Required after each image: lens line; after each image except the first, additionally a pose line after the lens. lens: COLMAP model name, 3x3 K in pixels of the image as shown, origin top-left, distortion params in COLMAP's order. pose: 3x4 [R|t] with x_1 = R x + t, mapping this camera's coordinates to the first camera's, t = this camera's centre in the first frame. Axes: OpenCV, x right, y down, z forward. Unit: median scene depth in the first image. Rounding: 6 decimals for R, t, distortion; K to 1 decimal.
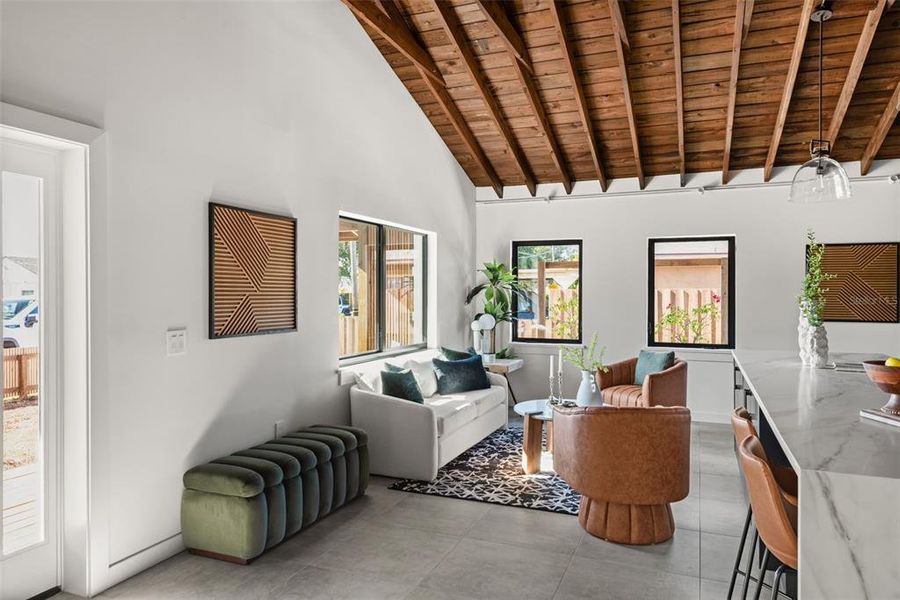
lens RADIAL K [[599.0, 0, 444.6], [0, 599.0, 296.9], [0, 0, 1]] dist [0.006861, 0.000251]
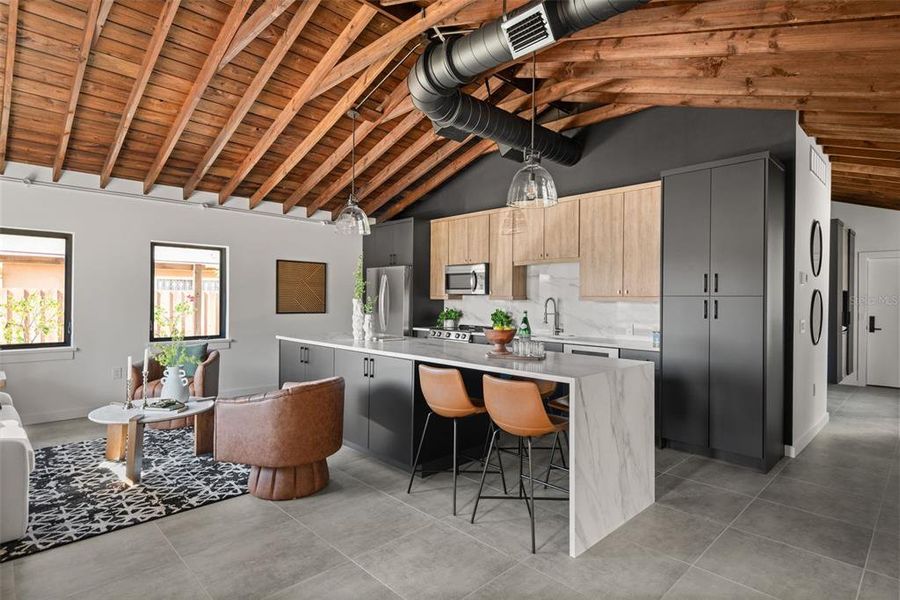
lens RADIAL K [[490.0, 0, 441.1], [0, 490.0, 301.6], [0, 0, 1]] dist [0.026726, -0.006631]
pose [[0.384590, -0.004507, 0.923077, -0.411294], [-0.004999, 0.999963, 0.006965, 0.002068], [-0.923074, -0.007293, 0.384553, 0.276837]]
